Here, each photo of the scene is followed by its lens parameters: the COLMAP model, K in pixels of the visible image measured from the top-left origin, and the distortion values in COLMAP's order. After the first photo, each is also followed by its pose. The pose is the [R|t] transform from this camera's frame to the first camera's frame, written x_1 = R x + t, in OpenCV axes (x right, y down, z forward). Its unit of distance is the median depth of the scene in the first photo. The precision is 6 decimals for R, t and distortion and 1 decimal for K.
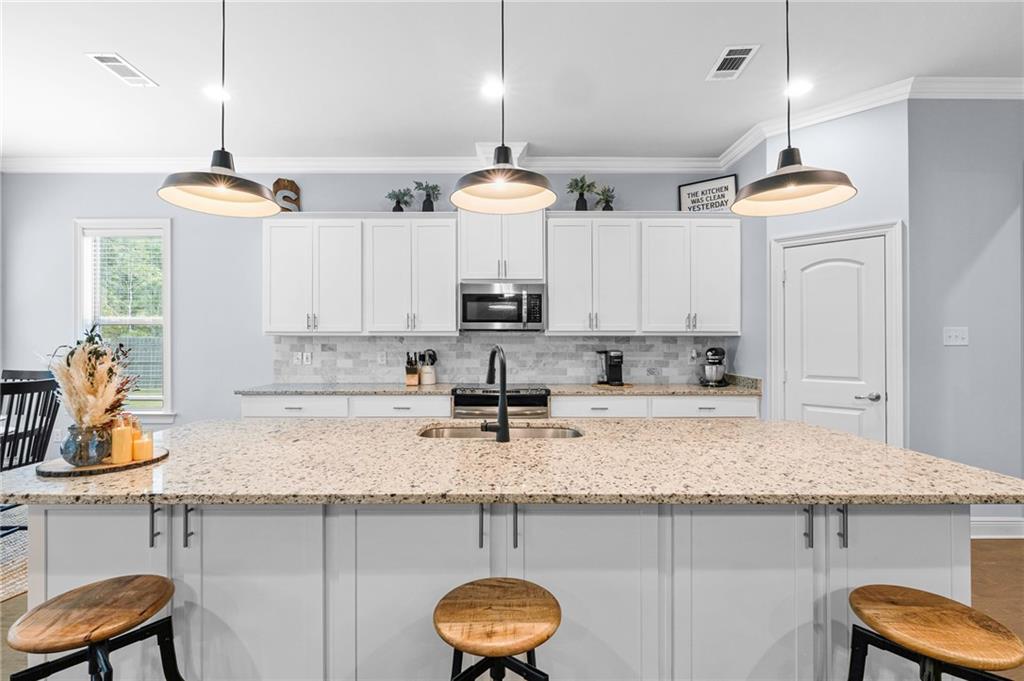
lens RADIAL K [[456.2, 0, 506.0], [0, 456.2, 338.7], [0, 0, 1]] dist [-0.011821, -0.000022]
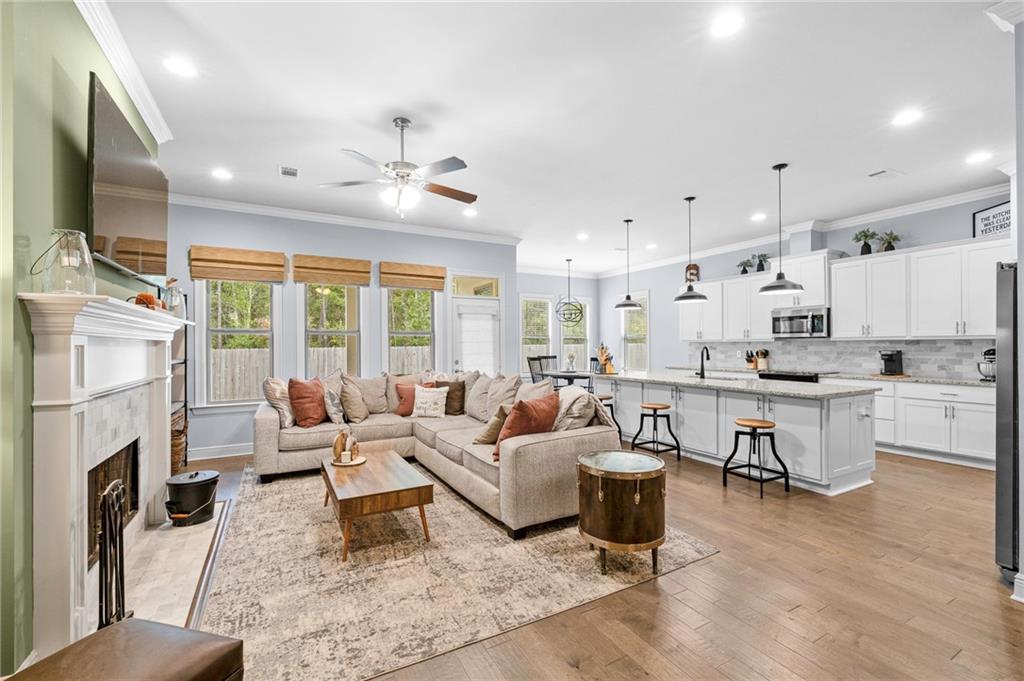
lens RADIAL K [[428.8, 0, 505.9], [0, 428.8, 343.3], [0, 0, 1]] dist [0.002060, 0.000402]
pose [[0.467975, -0.007156, -0.883713, 0.821560], [0.011122, 0.999936, -0.002208, -0.006097], [0.883672, -0.008795, 0.468025, -0.633144]]
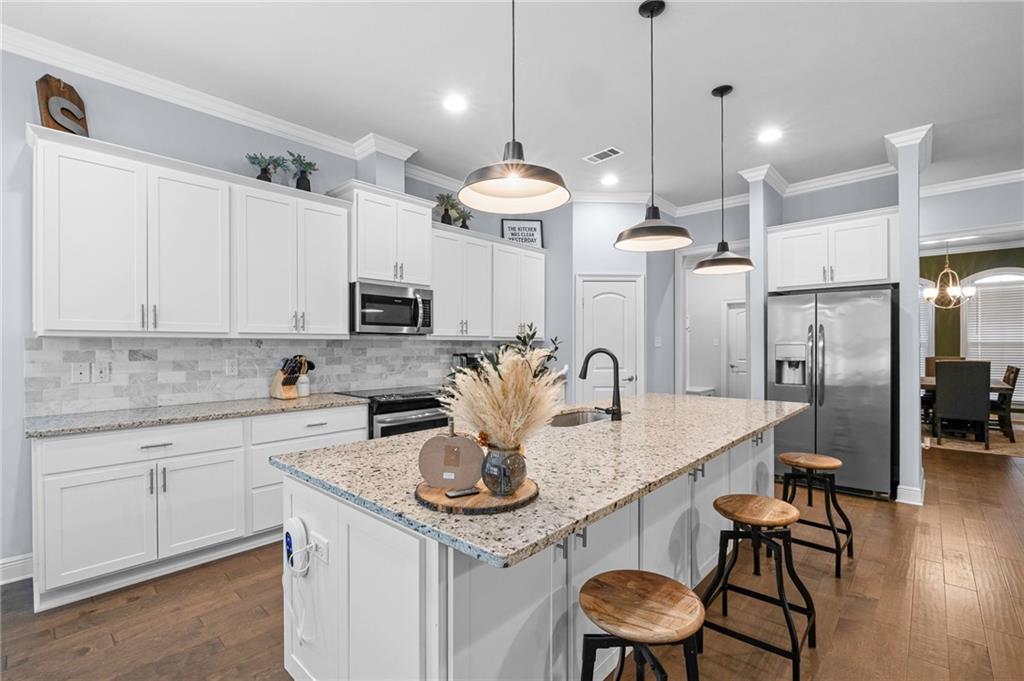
lens RADIAL K [[458.5, 0, 512.7], [0, 458.5, 346.6], [0, 0, 1]] dist [-0.011408, 0.000316]
pose [[0.674376, -0.003665, 0.738379, -0.531081], [-0.002954, 0.999966, 0.007662, 0.000271], [-0.738382, -0.007348, 0.674343, 0.142344]]
